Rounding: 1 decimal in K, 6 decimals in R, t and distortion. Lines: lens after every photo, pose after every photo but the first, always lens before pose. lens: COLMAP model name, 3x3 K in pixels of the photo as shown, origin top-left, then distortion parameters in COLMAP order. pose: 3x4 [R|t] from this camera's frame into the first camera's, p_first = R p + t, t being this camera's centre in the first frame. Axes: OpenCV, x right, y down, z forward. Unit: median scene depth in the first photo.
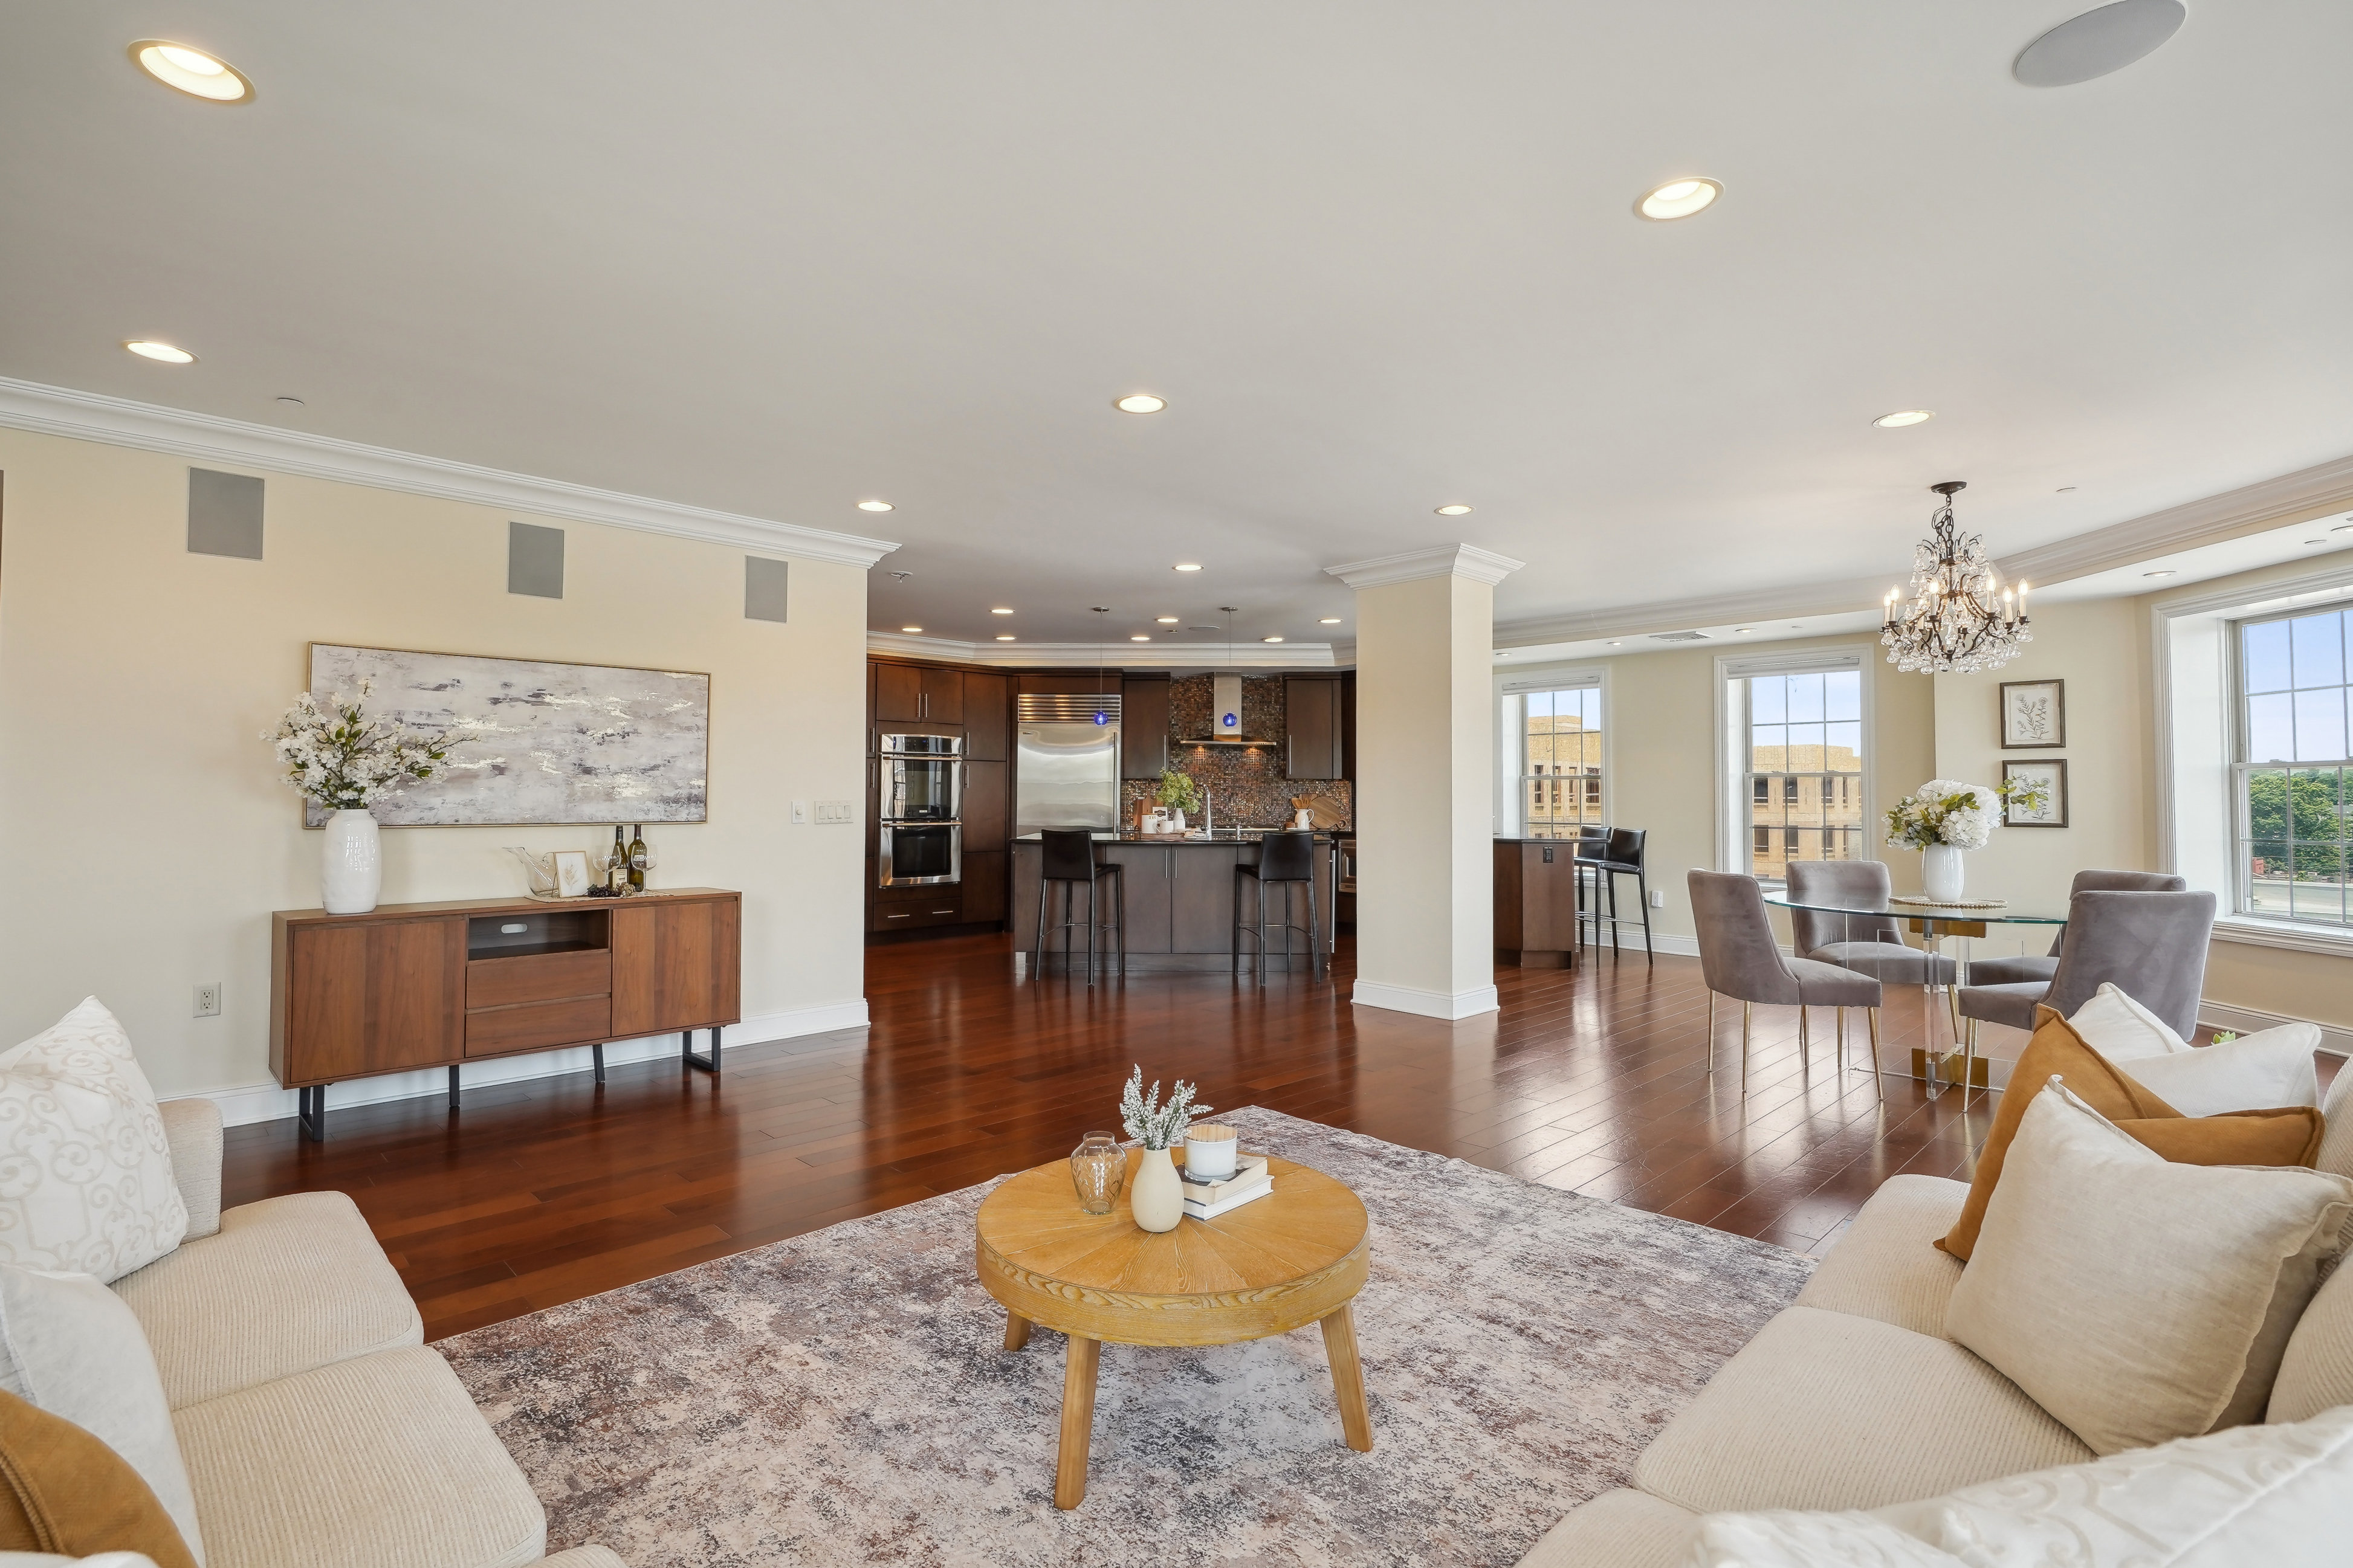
lens RADIAL K [[1092.9, 0, 1170.3], [0, 1092.9, 769.8], [0, 0, 1]] dist [-0.016263, 0.008055]
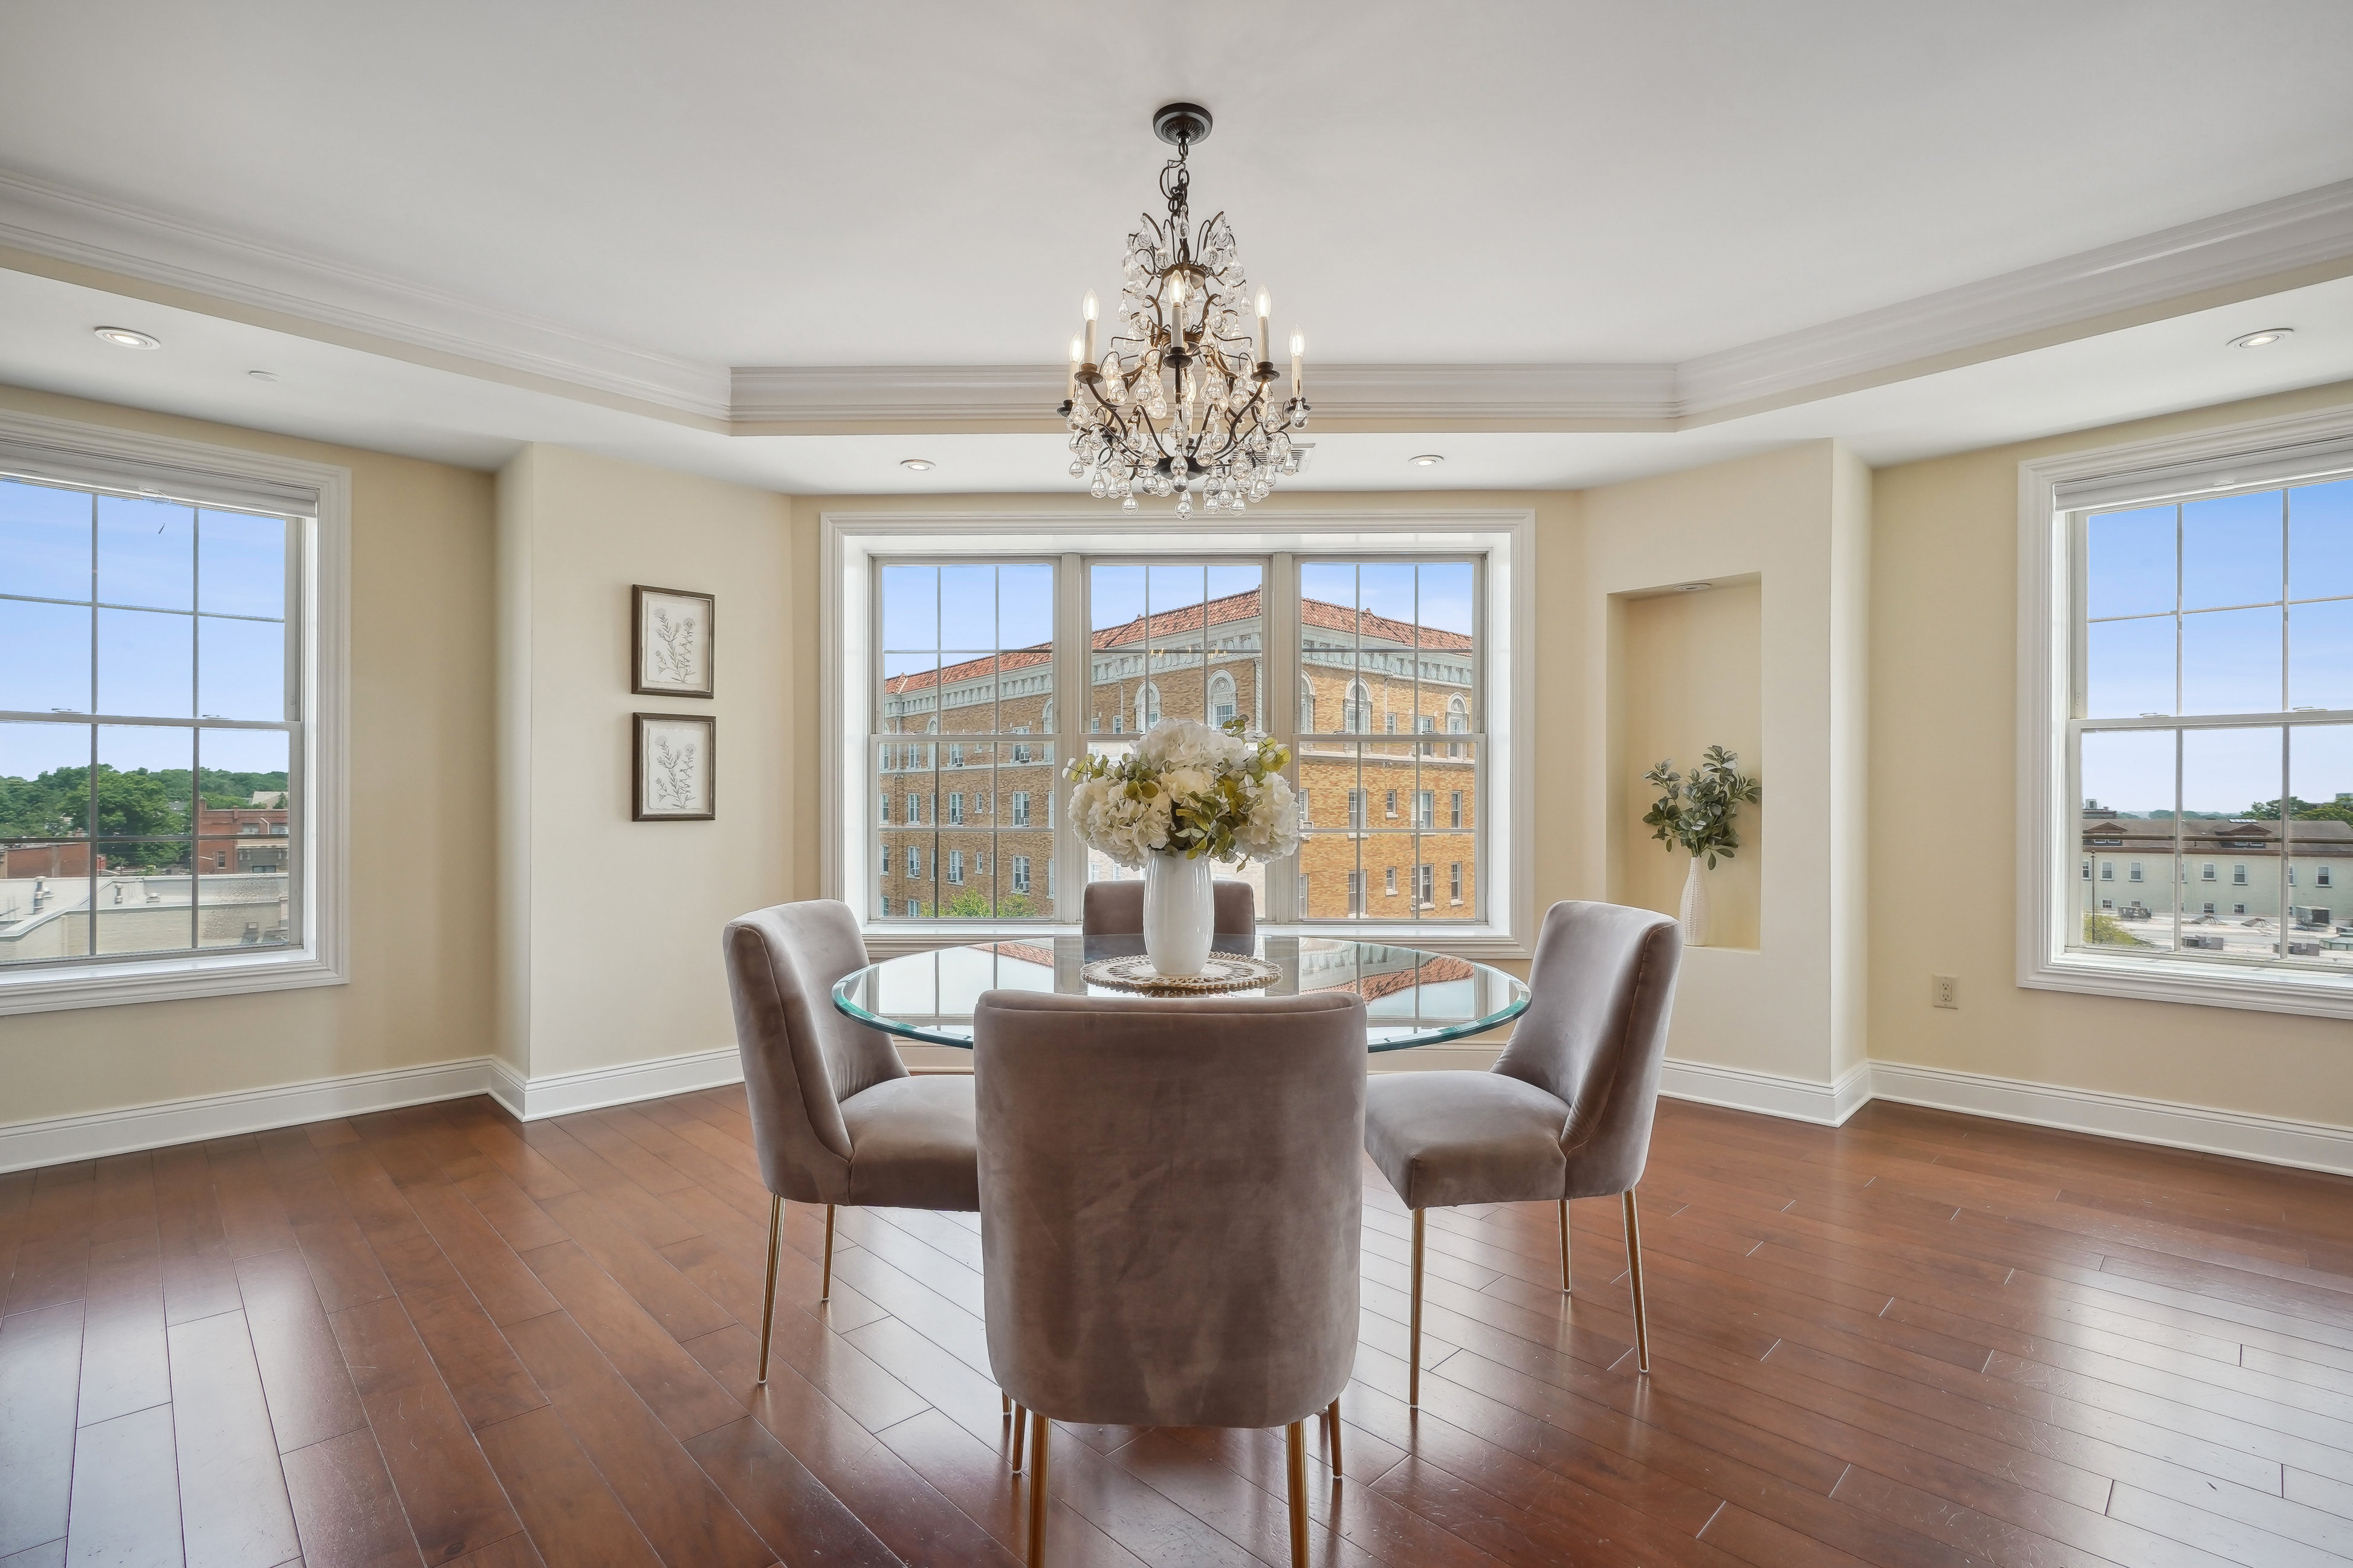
lens RADIAL K [[1092.9, 0, 1168.0], [0, 1092.9, 807.3], [0, 0, 1]] dist [-0.016263, 0.008055]
pose [[0.005130, -0.009929, 0.999938, 0.196082], [-0.029313, 0.999520, 0.010075, 0.037534], [-0.999557, -0.029363, 0.004836, 0.879677]]
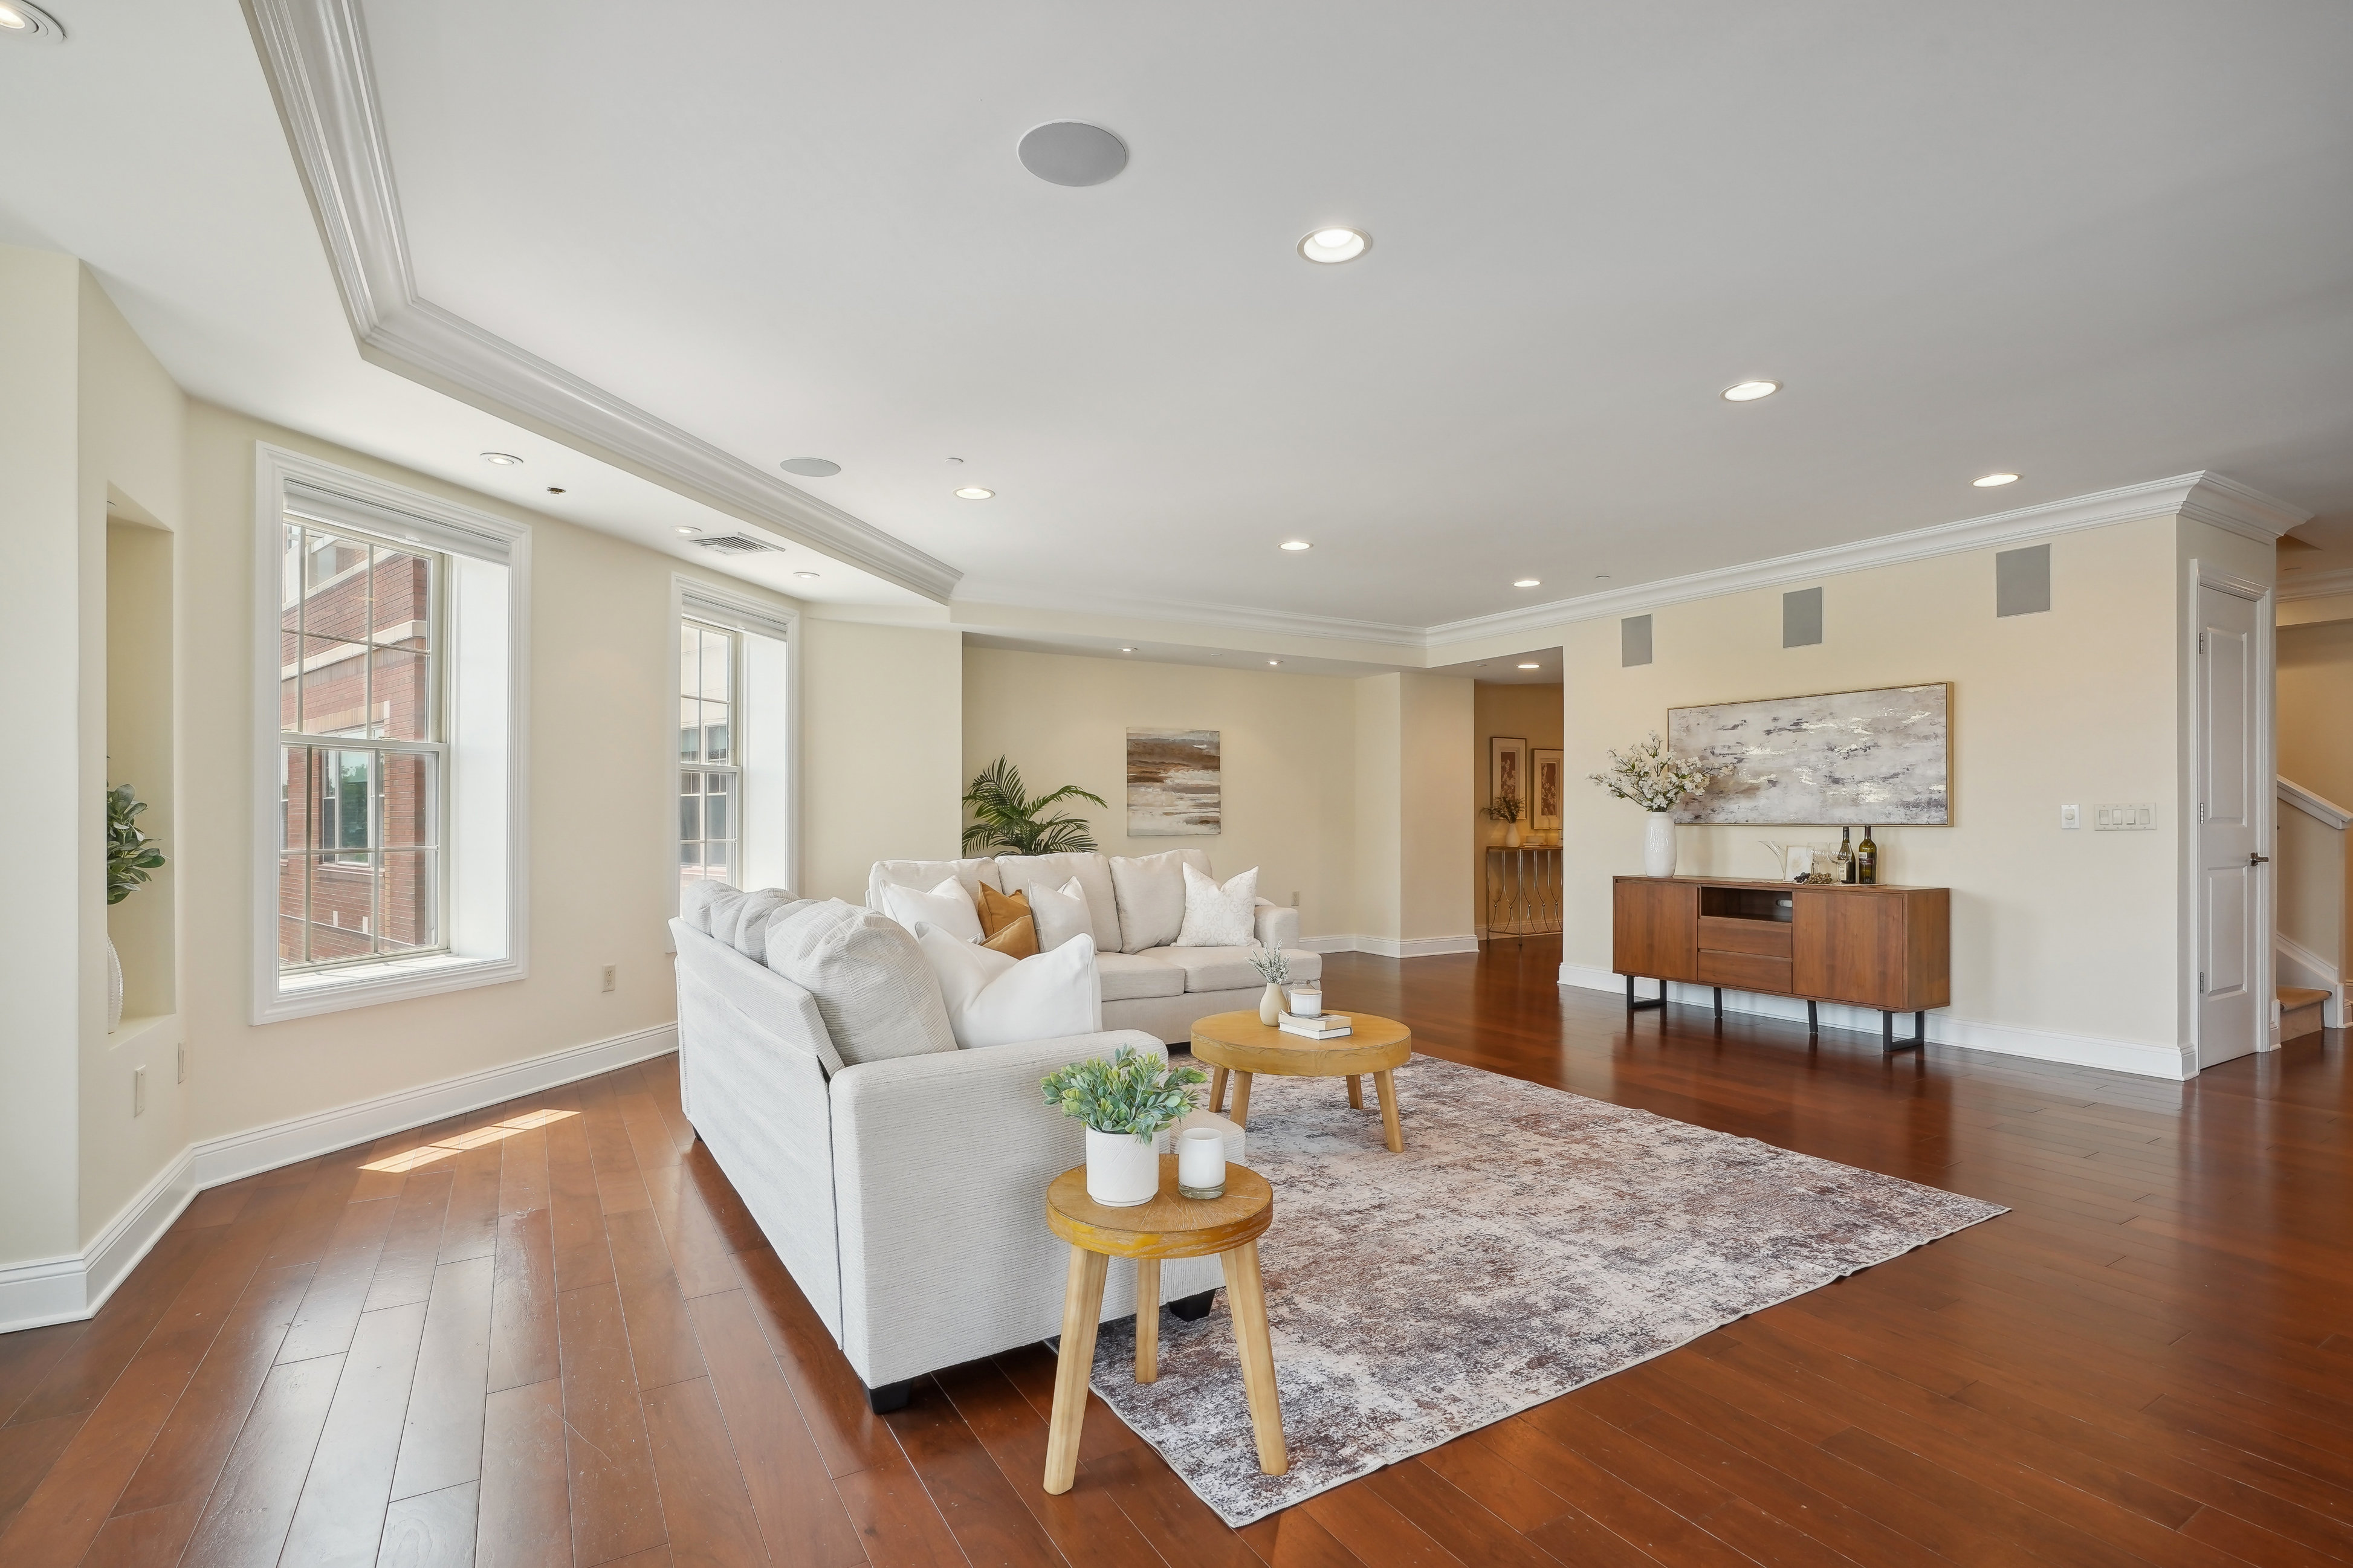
lens RADIAL K [[1092.9, 0, 1159.1], [0, 1092.9, 811.5], [0, 0, 1]] dist [-0.016263, 0.008055]
pose [[-0.237864, -0.007529, -0.971269, 0.732651], [0.026628, 0.999544, -0.014269, 0.028373], [0.970933, -0.029257, -0.237555, 0.494823]]
